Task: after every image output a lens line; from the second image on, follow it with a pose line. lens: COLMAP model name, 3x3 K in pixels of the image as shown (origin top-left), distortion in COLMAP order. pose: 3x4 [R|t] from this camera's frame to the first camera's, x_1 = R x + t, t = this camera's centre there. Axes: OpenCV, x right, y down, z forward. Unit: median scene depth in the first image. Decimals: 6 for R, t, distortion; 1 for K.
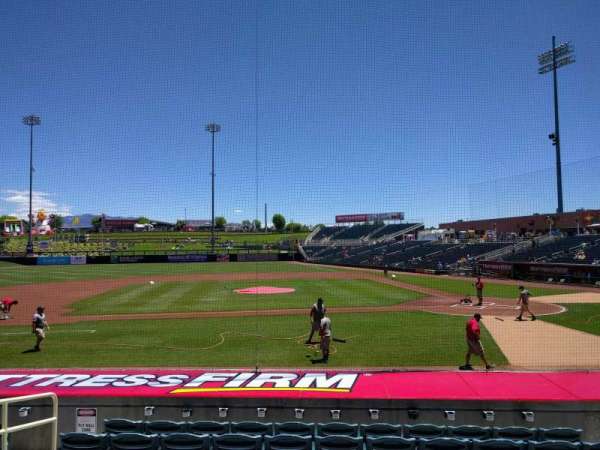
lens RADIAL K [[450.7, 0, 299.8], [0, 450.7, 224.6], [0, 0, 1]] dist [0.006363, 0.007723]
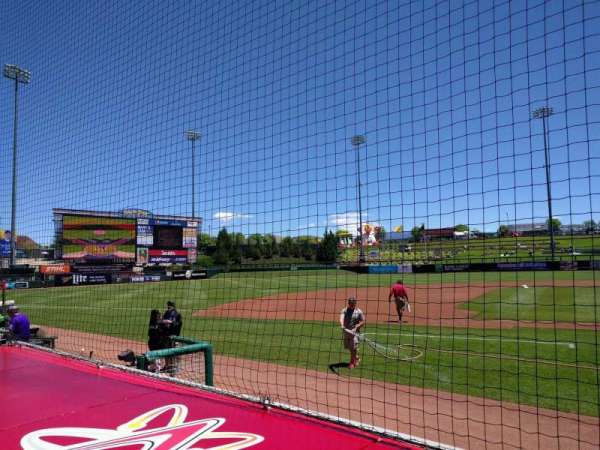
lens RADIAL K [[450.7, 0, 299.3], [0, 450.7, 222.3], [0, 0, 1]] dist [0.006363, 0.007723]
pose [[0.794404, -0.066809, -0.603704, -0.058598], [0.045791, 0.997691, -0.050154, 0.013888], [0.605661, 0.012198, 0.795629, 0.050340]]
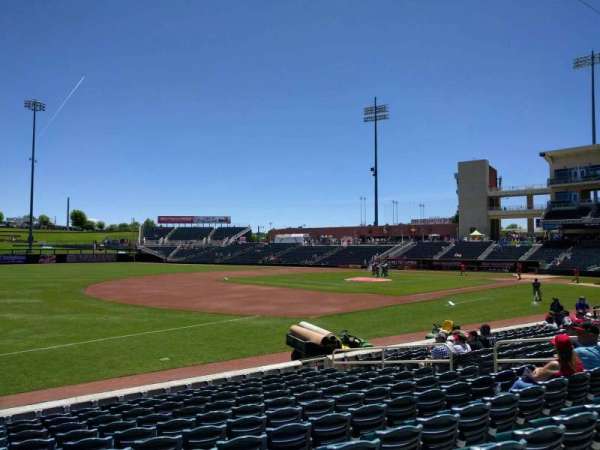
lens RADIAL K [[450.7, 0, 299.5], [0, 450.7, 224.6], [0, 0, 1]] dist [0.006363, 0.007723]
pose [[0.799929, 0.041754, 0.598640, -0.306434], [-0.038947, 0.999086, -0.017641, 0.005024], [-0.598829, -0.009203, 0.800824, 0.021037]]
